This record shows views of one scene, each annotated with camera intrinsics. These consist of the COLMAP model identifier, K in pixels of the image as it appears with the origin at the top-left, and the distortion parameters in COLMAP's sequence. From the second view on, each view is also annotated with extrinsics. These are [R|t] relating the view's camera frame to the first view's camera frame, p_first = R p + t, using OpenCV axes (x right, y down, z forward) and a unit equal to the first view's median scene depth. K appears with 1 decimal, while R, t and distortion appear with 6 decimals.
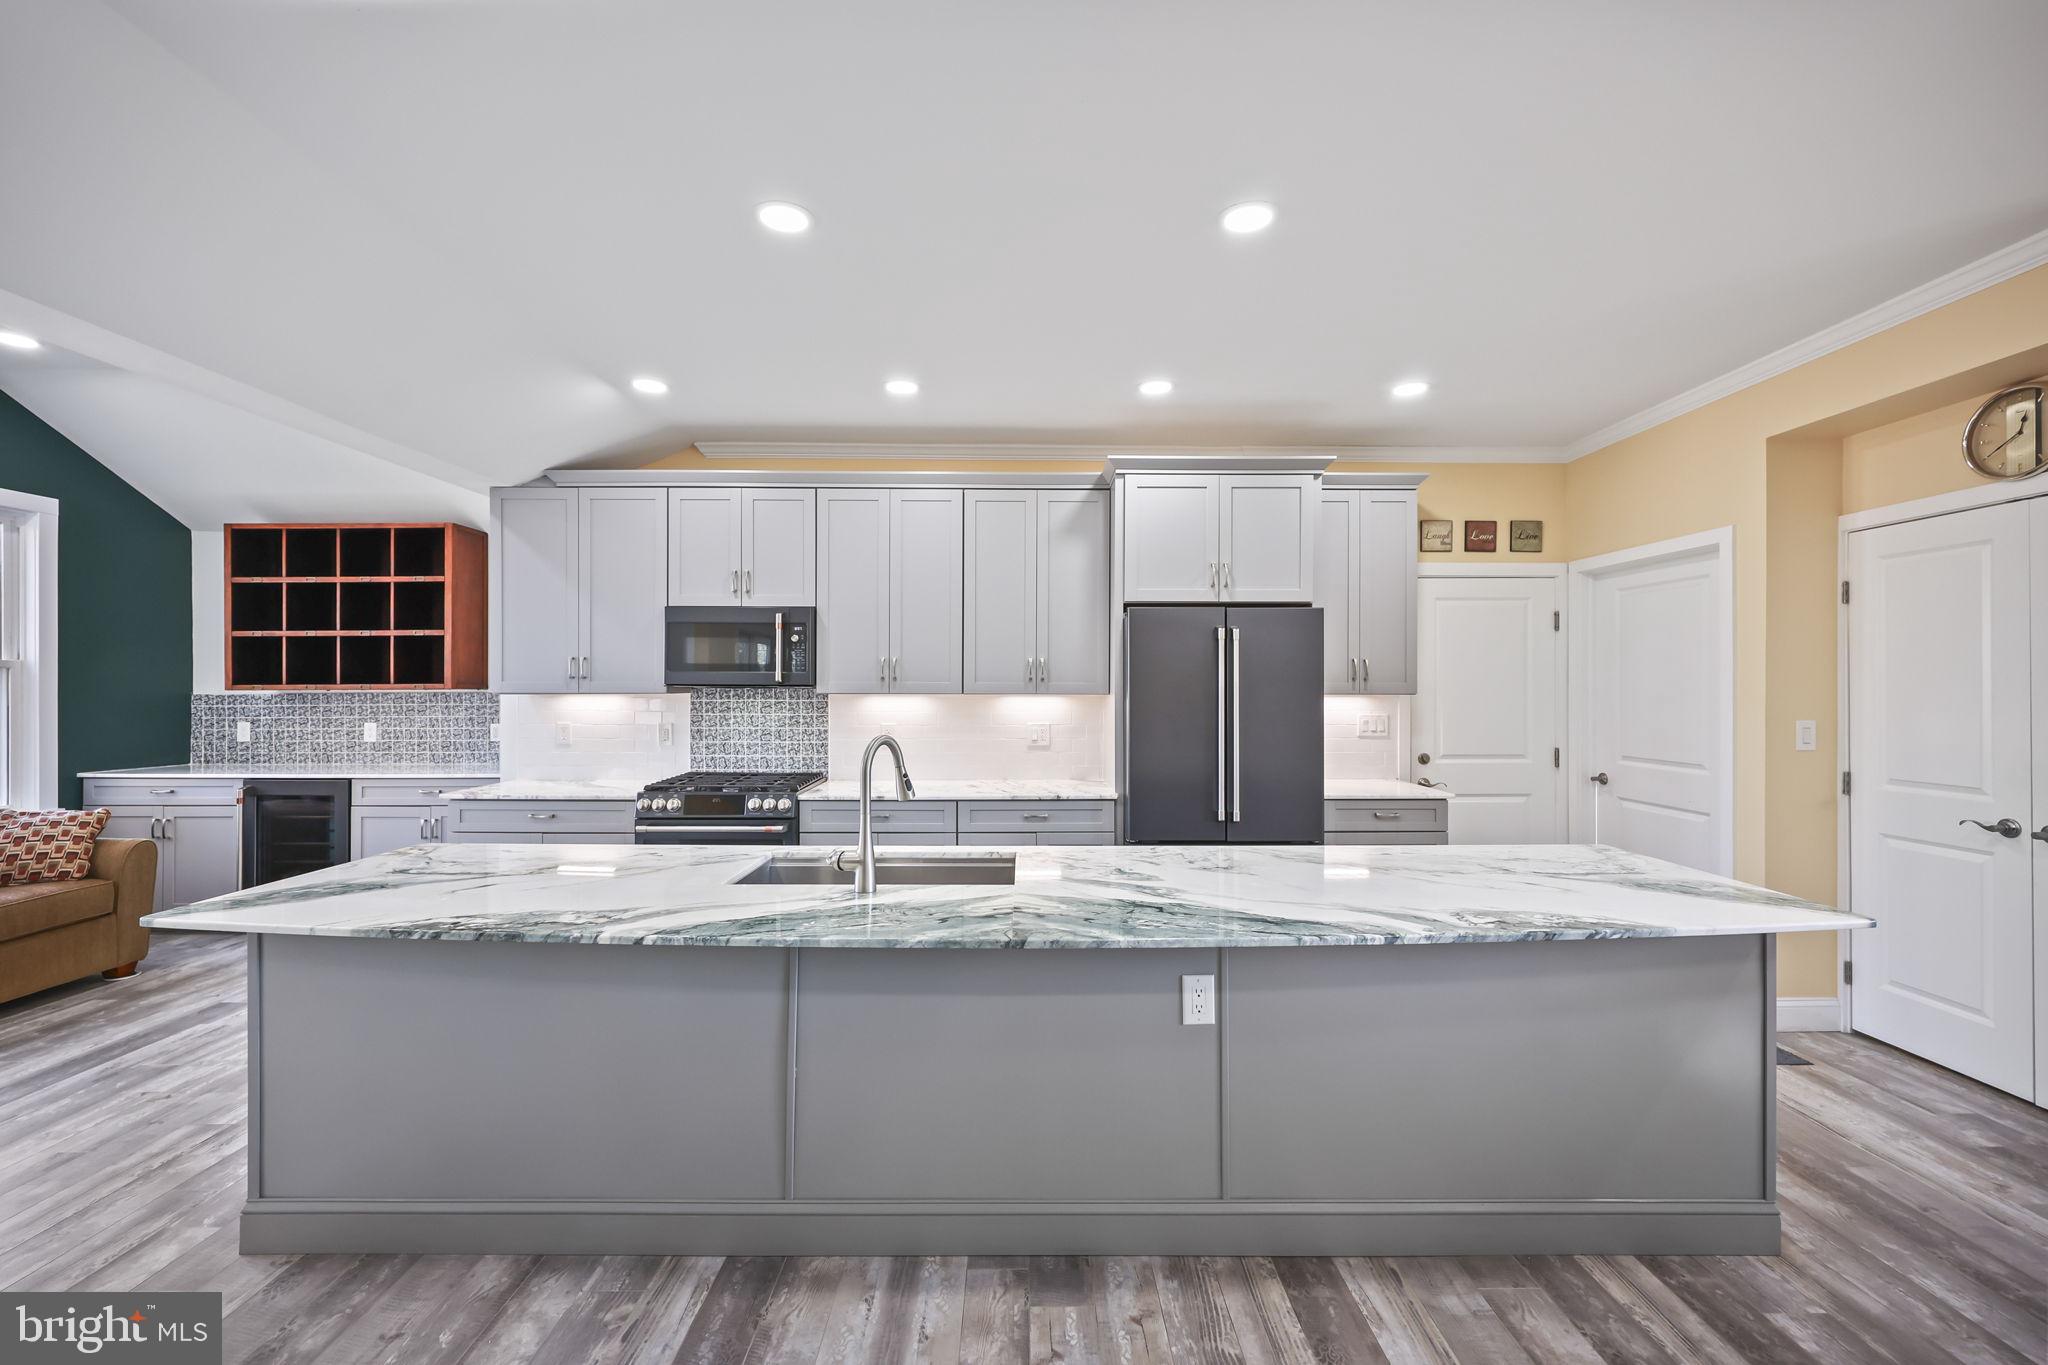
lens RADIAL K [[835.6, 0, 1029.7], [0, 835.6, 685.2], [0, 0, 1]] dist [-0.000874, -0.000009]
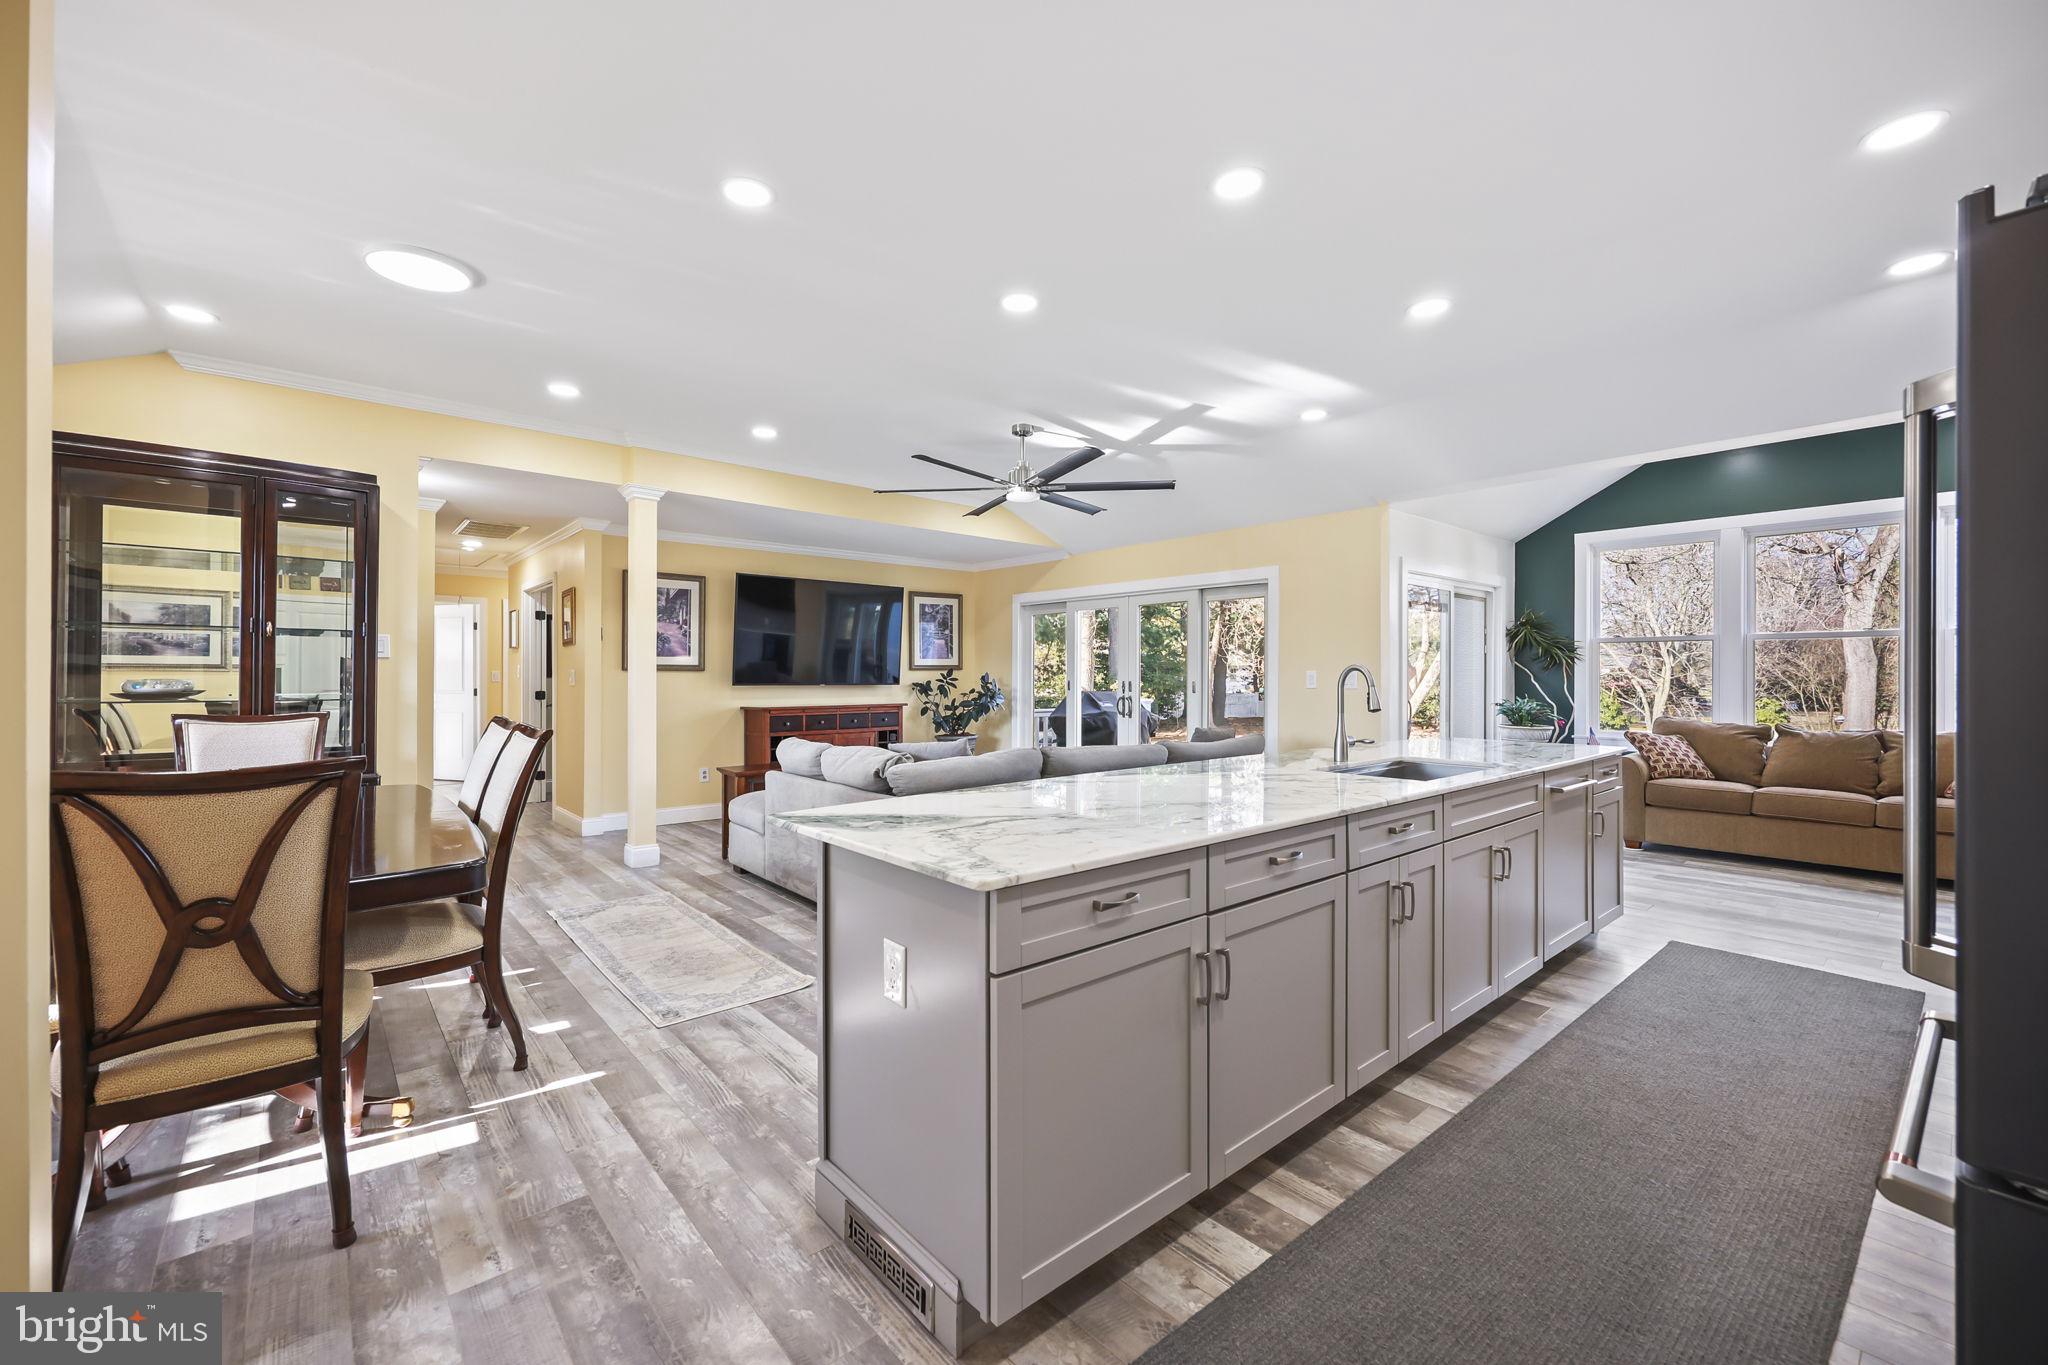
lens RADIAL K [[835.6, 0, 1023.2], [0, 835.6, 676.2], [0, 0, 1]] dist [0.001620, -0.000115]
pose [[-0.757592, -0.000254, -0.652728, 0.622222], [-0.000327, 1.000000, -0.000009, 0.040269], [0.652728, 0.000207, -0.757592, 0.865254]]
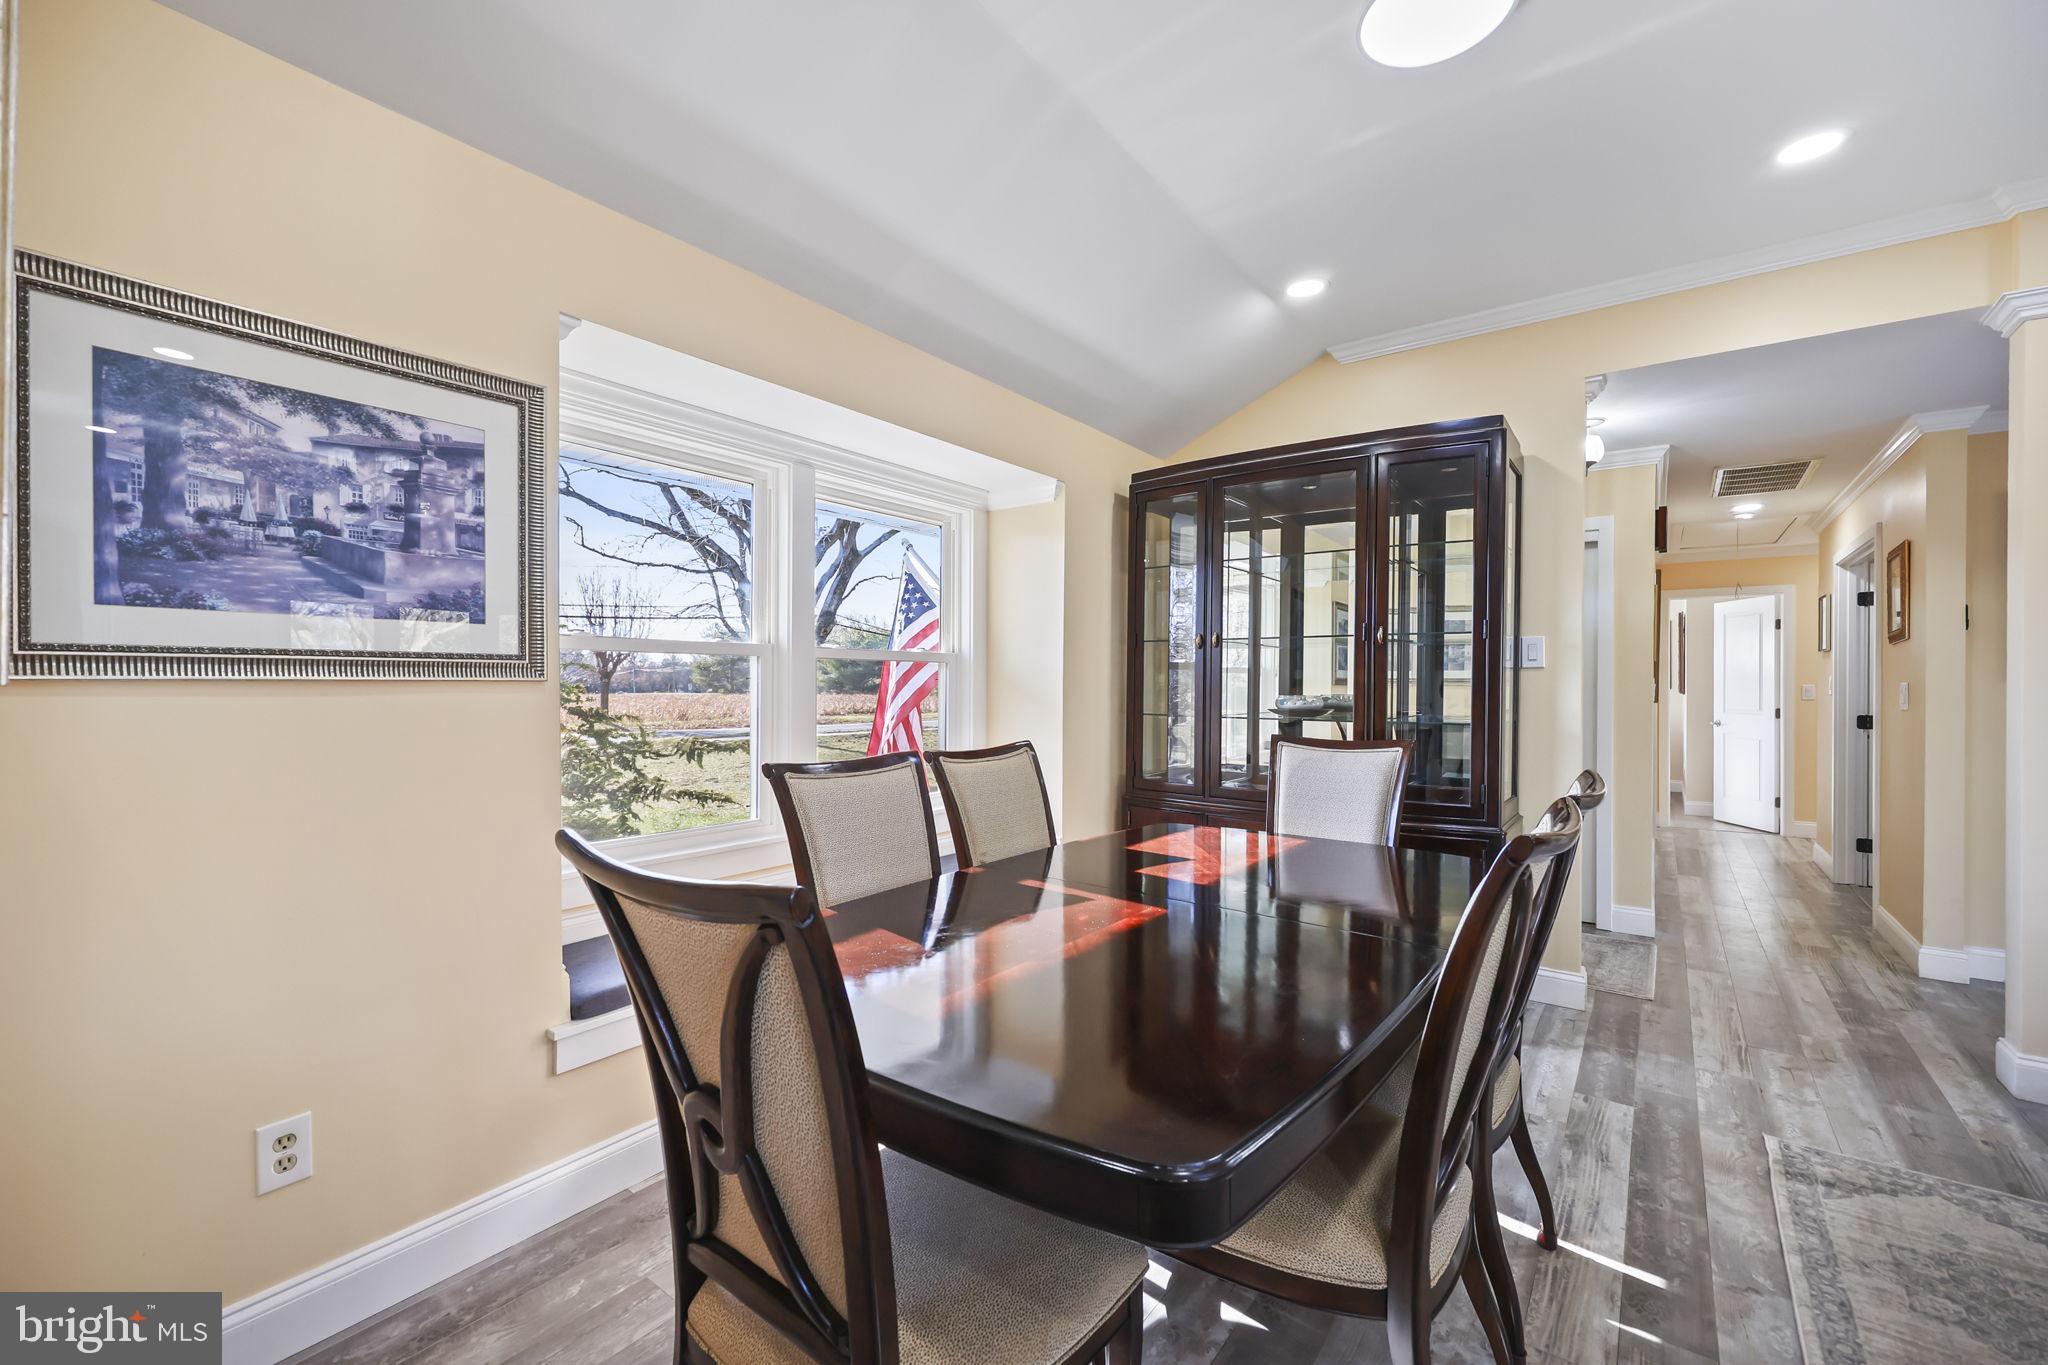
lens RADIAL K [[845.6, 0, 1029.3], [0, 845.6, 688.6], [0, 0, 1]] dist [0.001460, 0.000233]
pose [[-0.799854, -0.004028, 0.600182, 0.458175], [-0.003466, 0.999992, 0.002093, 0.036459], [-0.600185, -0.000406, -0.799861, 0.466302]]
